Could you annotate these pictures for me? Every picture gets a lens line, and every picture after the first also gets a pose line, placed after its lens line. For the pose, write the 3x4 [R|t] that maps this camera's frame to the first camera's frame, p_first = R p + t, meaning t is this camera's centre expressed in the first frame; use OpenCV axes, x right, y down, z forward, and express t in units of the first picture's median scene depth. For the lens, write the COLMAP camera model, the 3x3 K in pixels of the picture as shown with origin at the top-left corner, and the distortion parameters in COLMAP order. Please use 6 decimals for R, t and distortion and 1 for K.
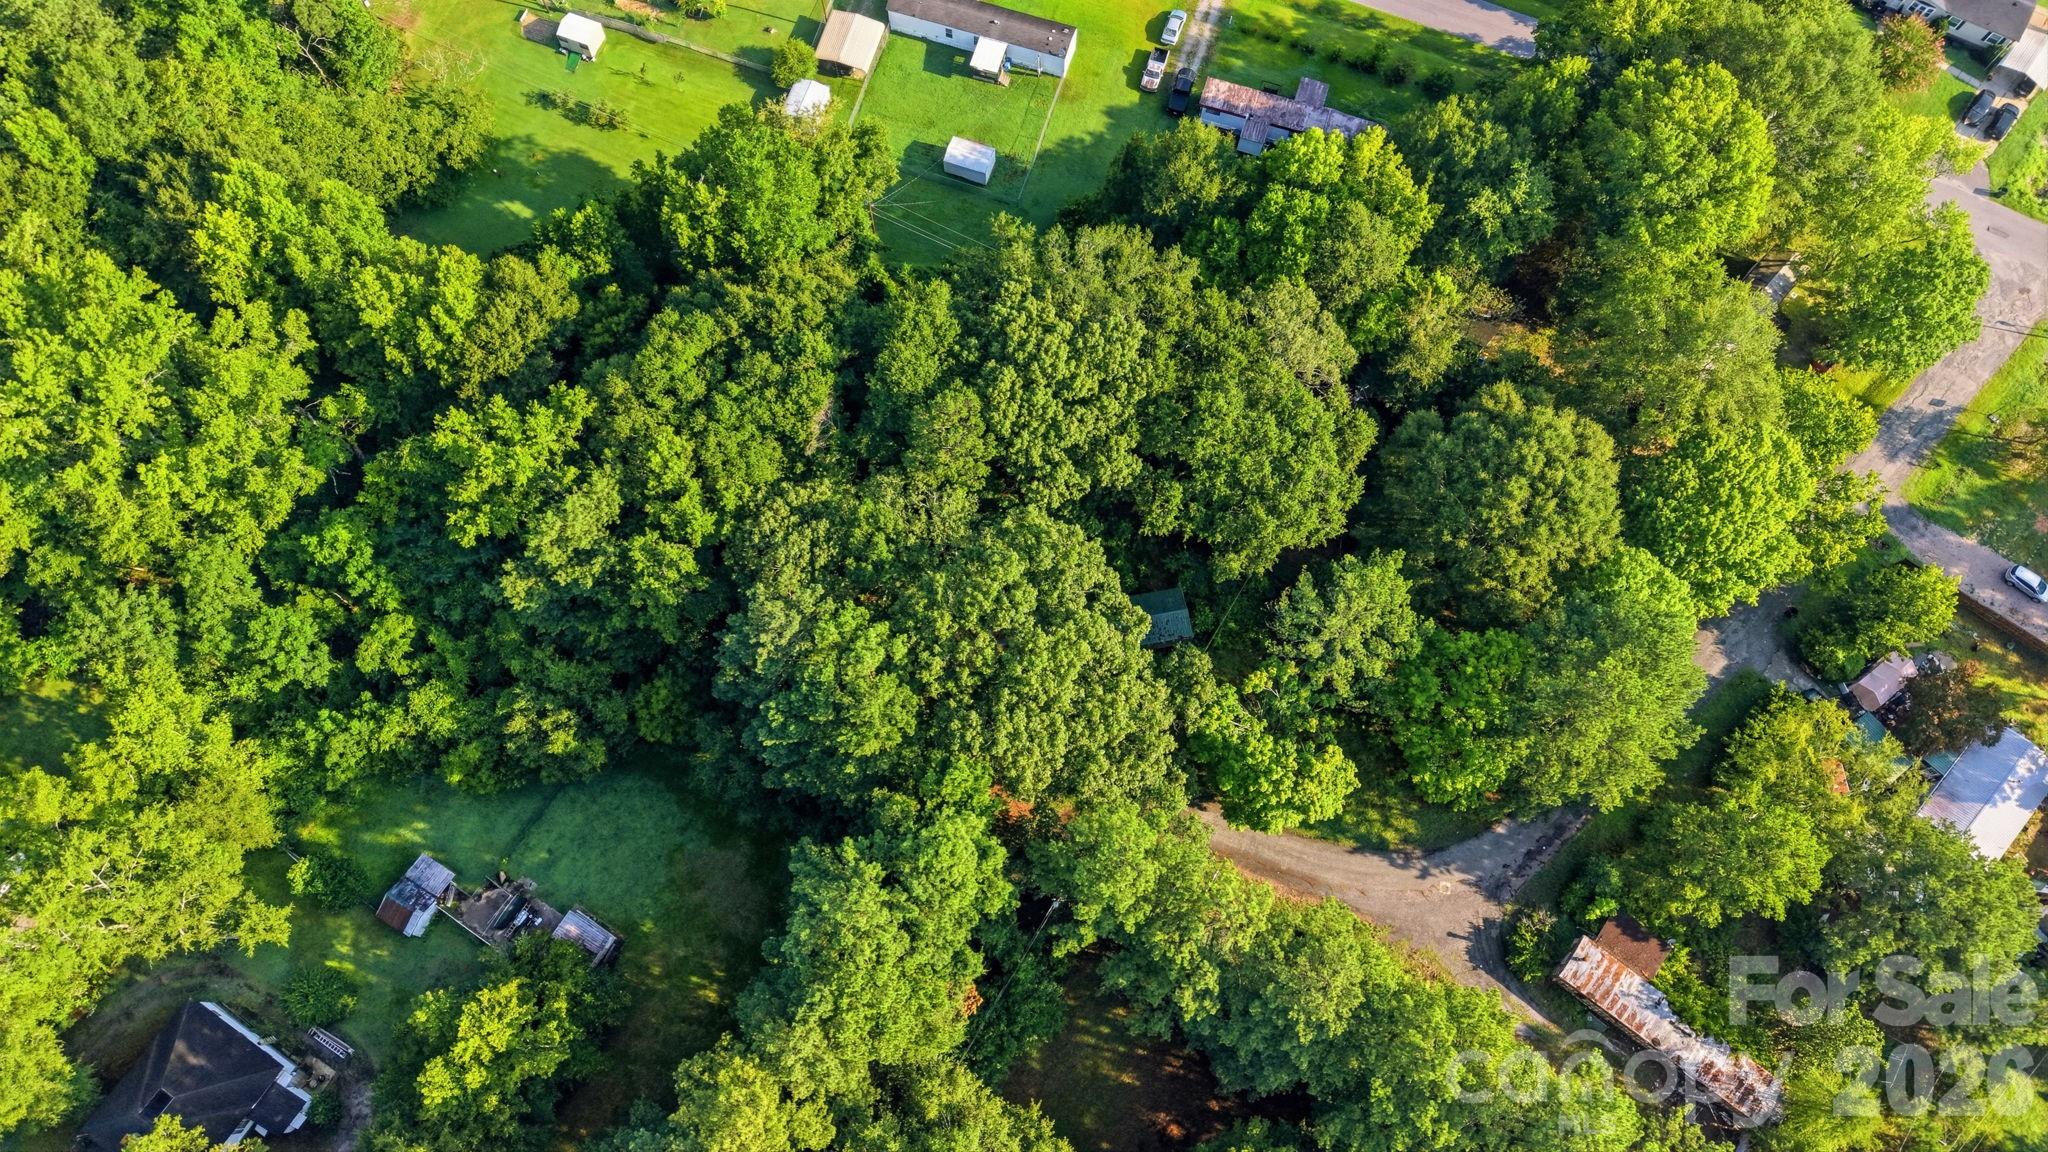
lens RADIAL K [[1367.5, 0, 1024.2], [0, 1367.5, 571.8], [0, 0, 1]] dist [0.024798, -0.025195]
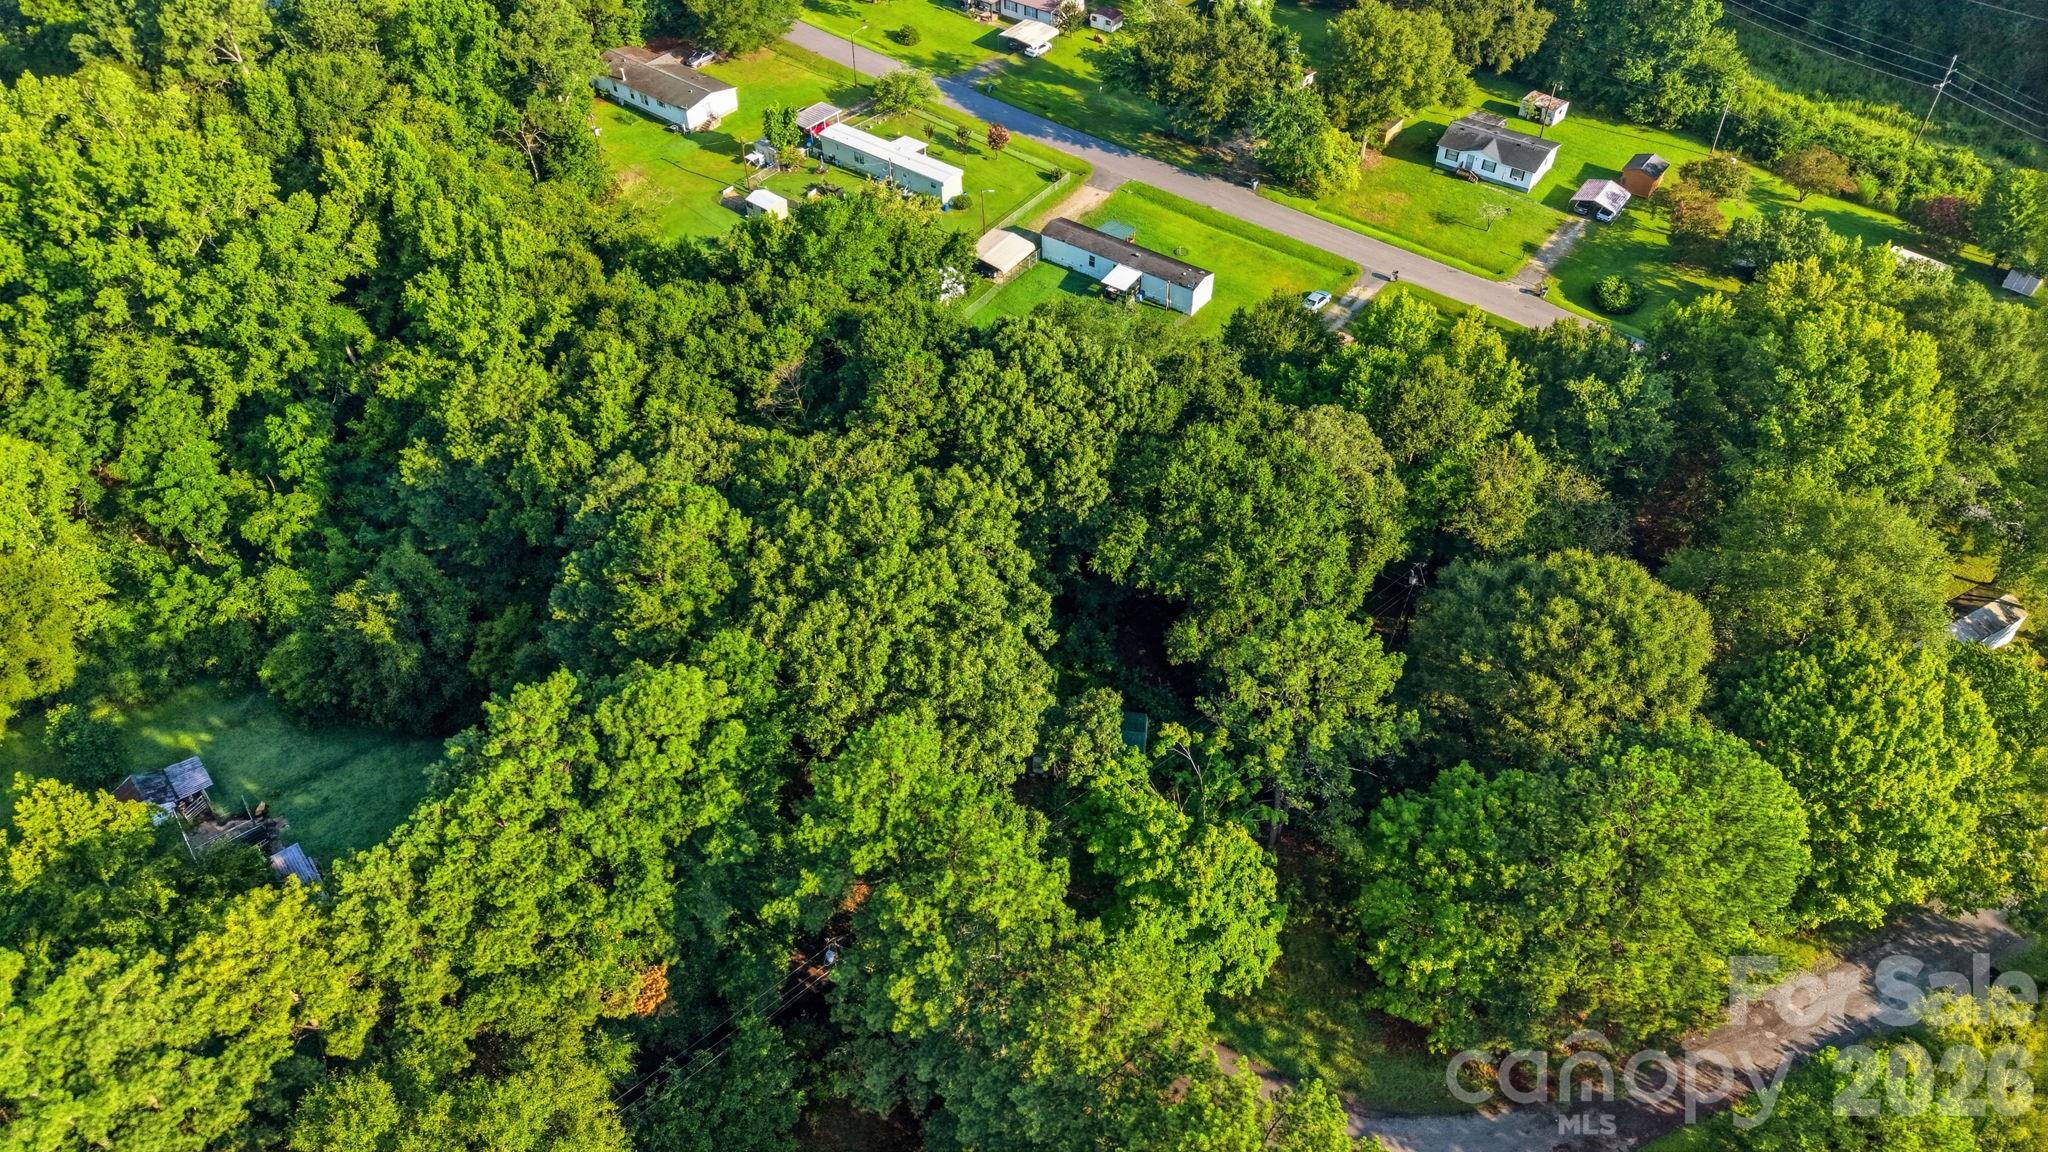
lens RADIAL K [[1367.5, 0, 1029.8], [0, 1367.5, 574.9], [0, 0, 1]] dist [0.024798, -0.025195]
pose [[0.950513, 0.205659, -0.232871, 0.240470], [-0.289754, 0.857267, -0.425601, 0.332318], [0.112104, 0.472014, 0.874434, 0.263408]]
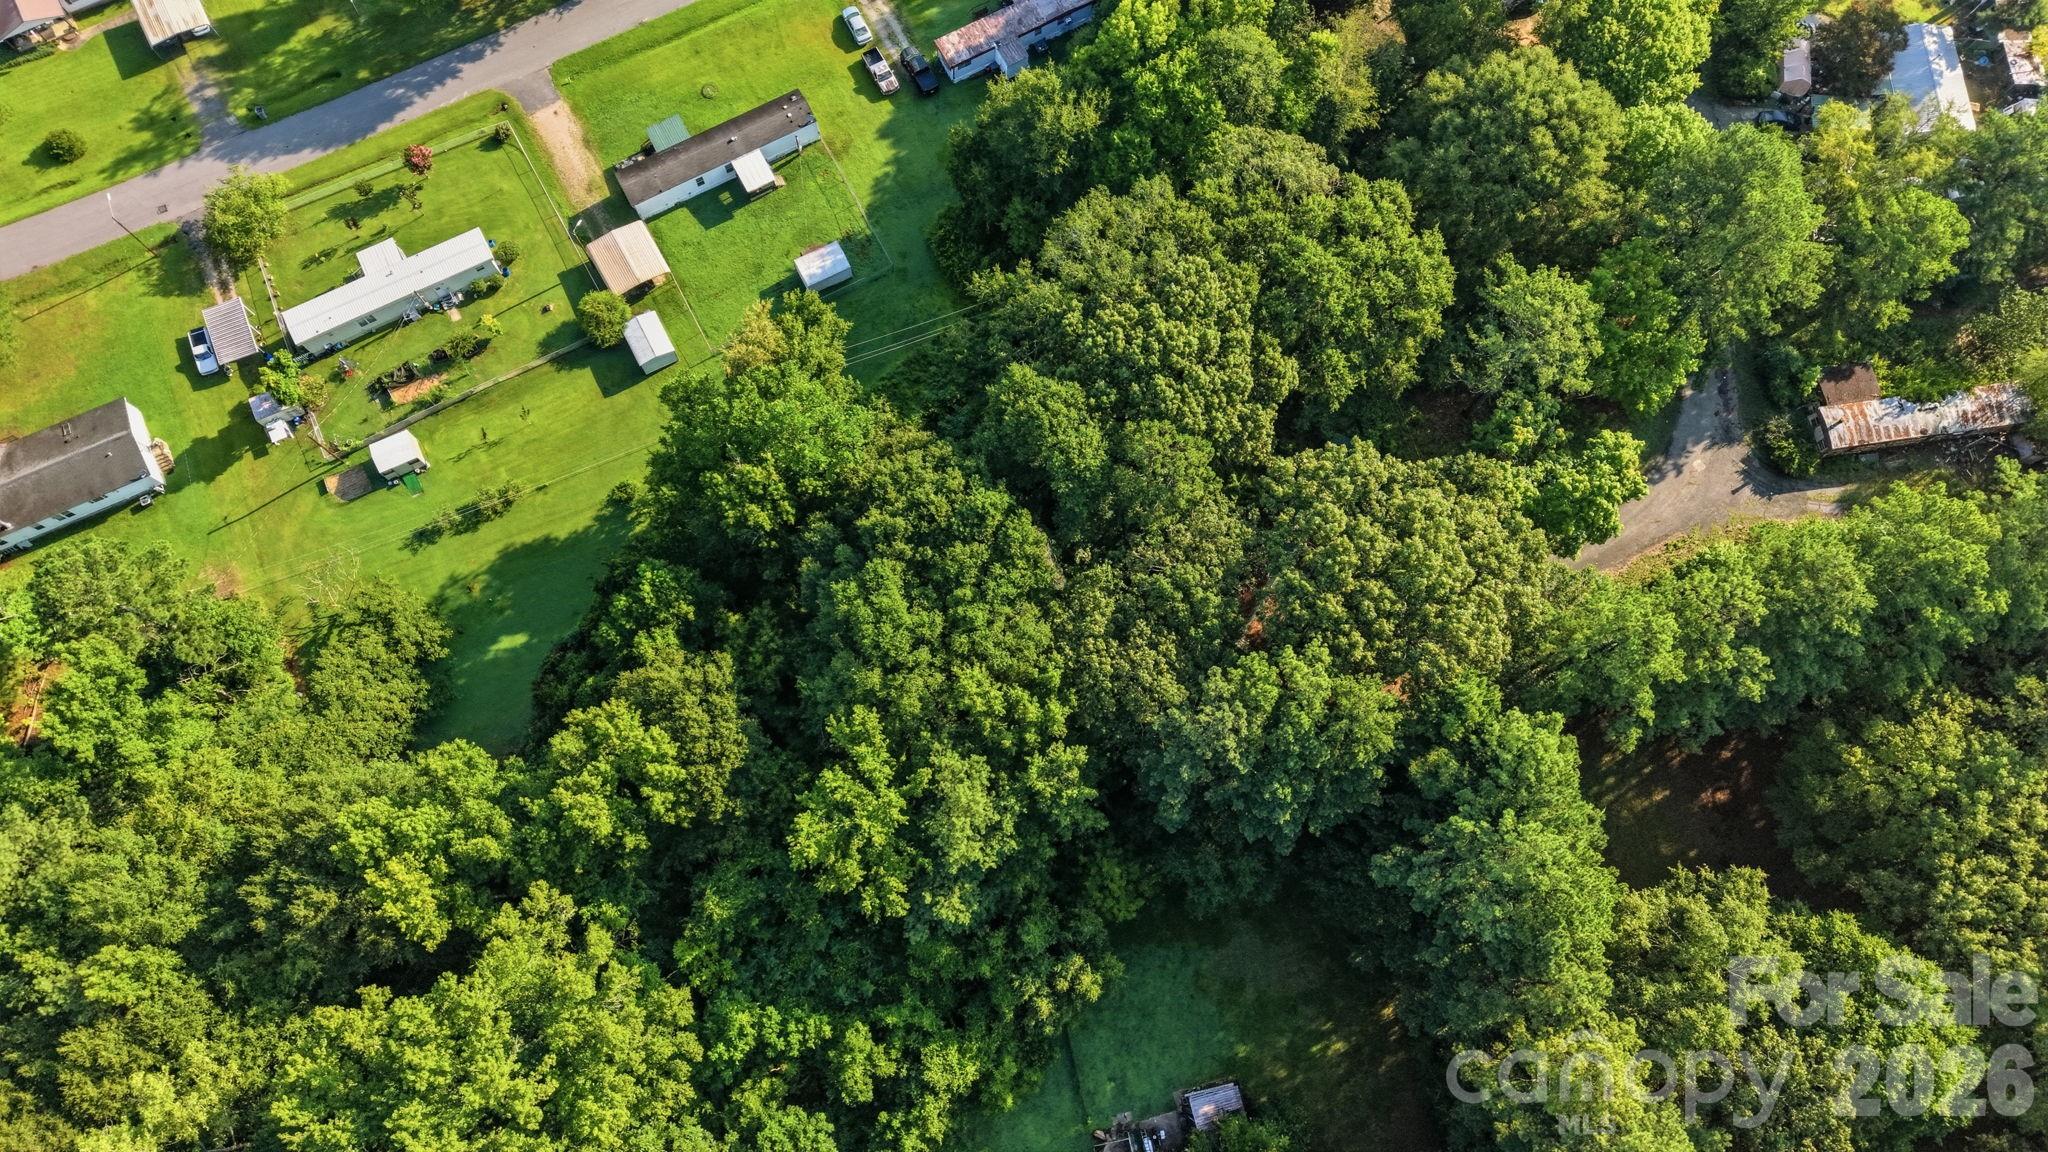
lens RADIAL K [[1367.5, 0, 1017.4], [0, 1367.5, 574.8], [0, 0, 1]] dist [0.024798, -0.025195]
pose [[0.689498, -0.700692, 0.183366, -0.334141], [0.686813, 0.712903, 0.141624, -0.238791], [-0.229956, 0.028289, 0.972790, 0.075925]]
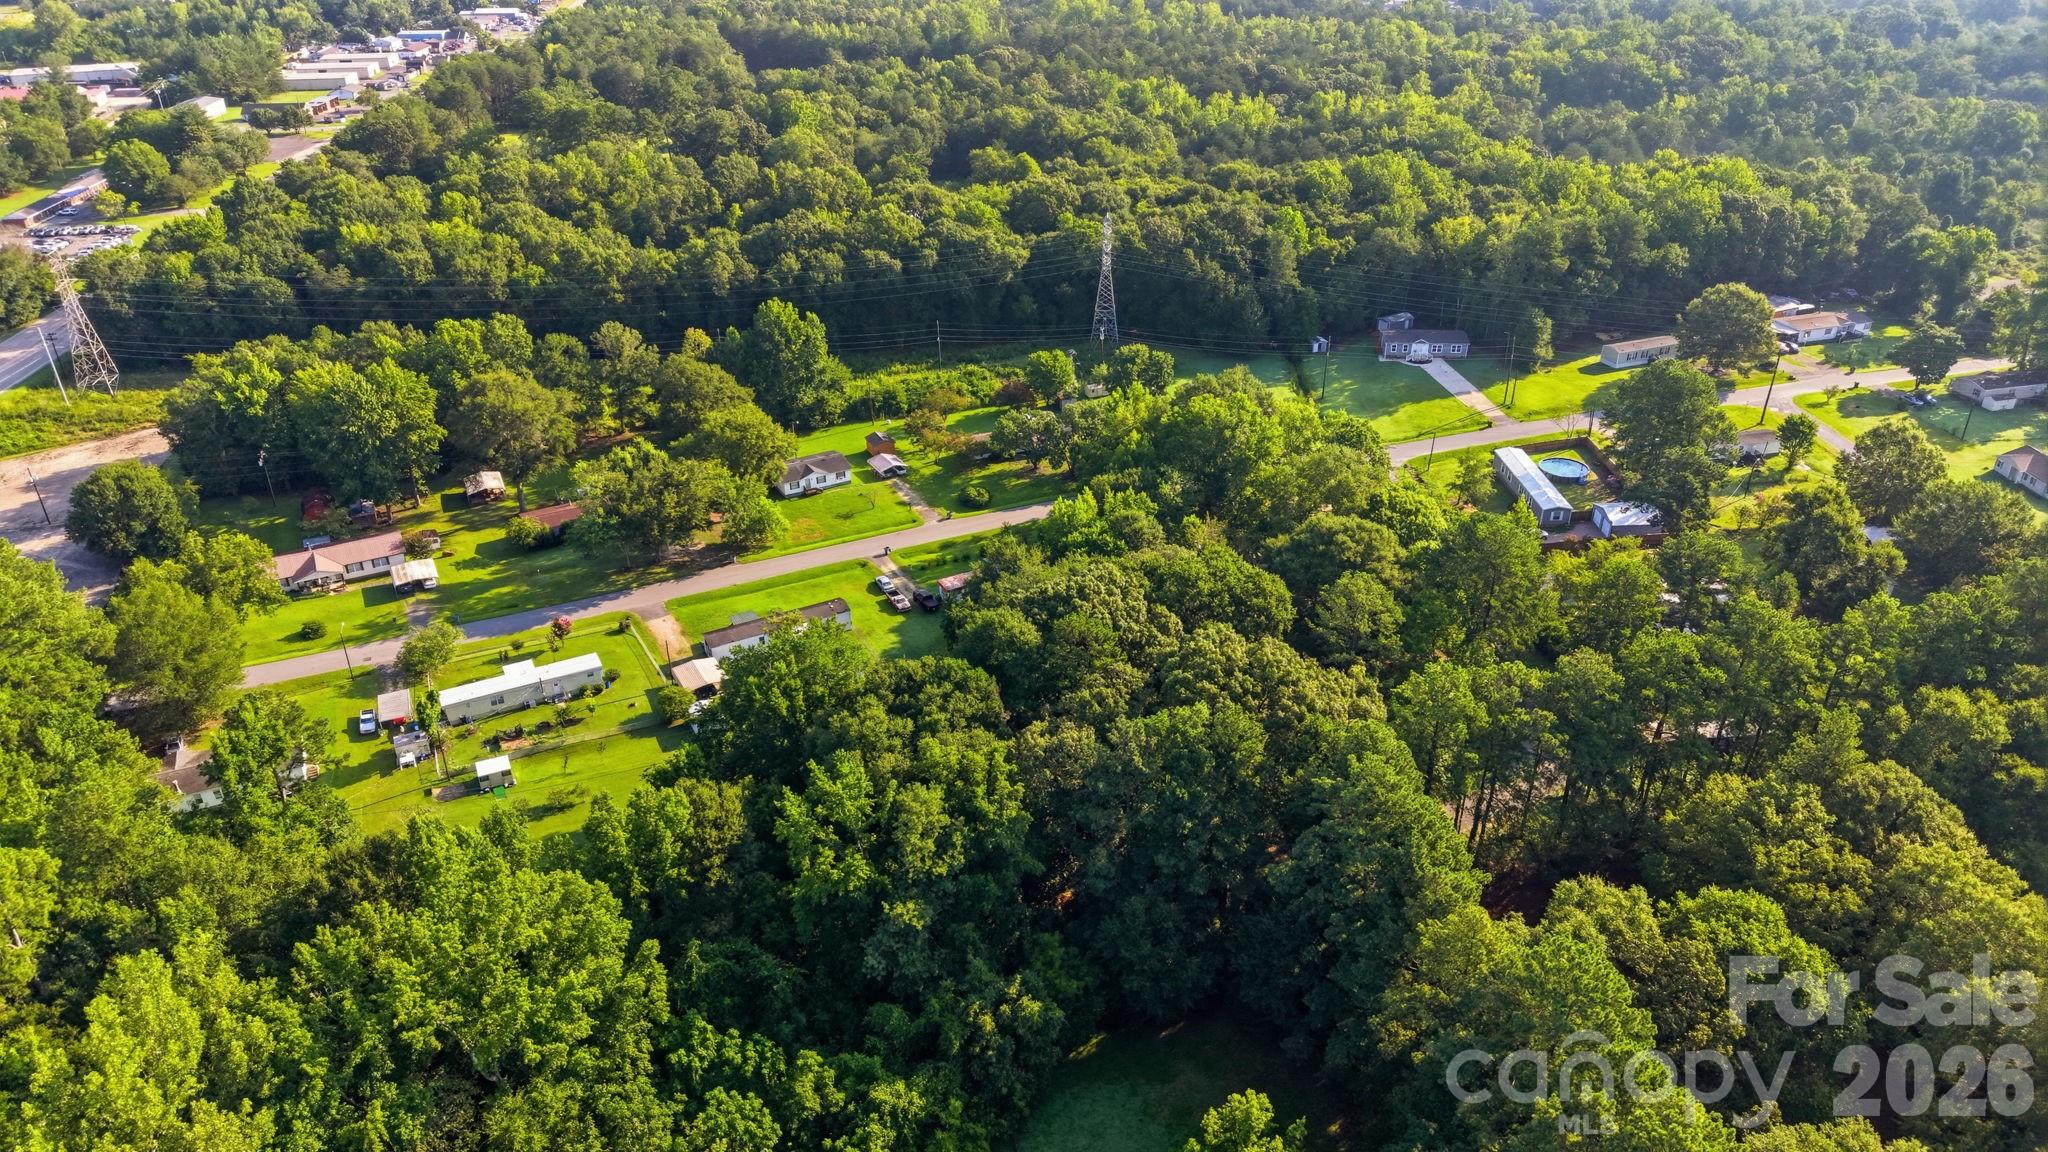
lens RADIAL K [[1367.5, 0, 1029.1], [0, 1367.5, 570.2], [0, 0, 1]] dist [0.024798, -0.025195]
pose [[0.690254, -0.368279, 0.622833, -0.825231], [0.694085, 0.580219, -0.426137, 0.356882], [-0.204442, 0.726441, 0.656115, 0.089771]]
